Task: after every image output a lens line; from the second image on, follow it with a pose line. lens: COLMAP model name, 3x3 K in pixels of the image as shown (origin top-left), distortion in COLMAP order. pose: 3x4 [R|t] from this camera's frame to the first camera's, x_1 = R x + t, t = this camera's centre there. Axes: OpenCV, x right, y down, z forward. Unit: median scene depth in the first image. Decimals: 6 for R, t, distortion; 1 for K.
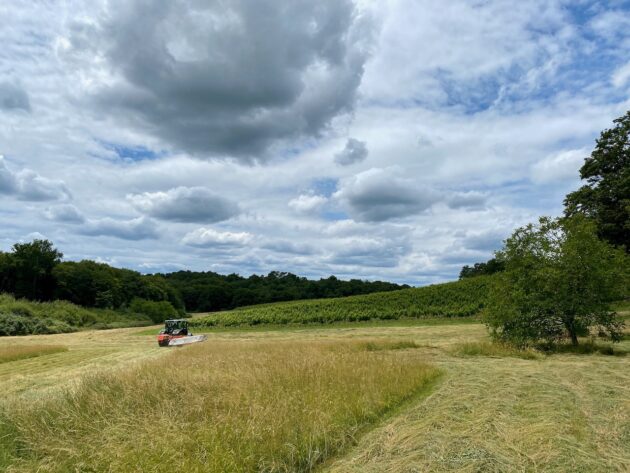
lens RADIAL K [[483.6, 0, 304.9], [0, 483.6, 234.9], [0, 0, 1]] dist [0.100326, -0.182736]
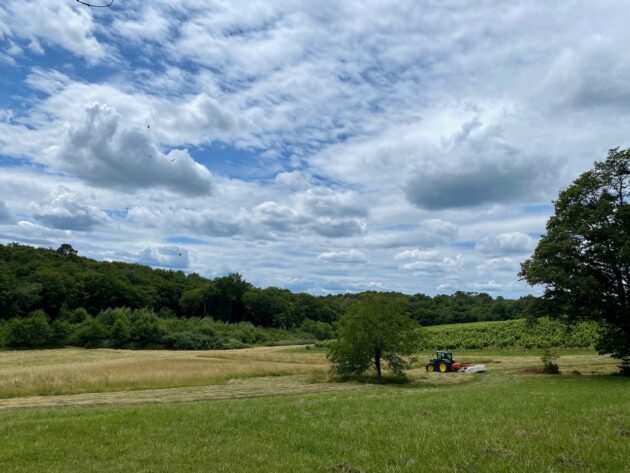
lens RADIAL K [[483.6, 0, 304.9], [0, 483.6, 234.9], [0, 0, 1]] dist [0.100326, -0.182736]
pose [[0.911783, -0.059996, -0.406267, 0.148030], [0.046708, 0.998002, -0.042554, -0.026376], [0.408008, 0.019824, 0.912763, -0.079209]]
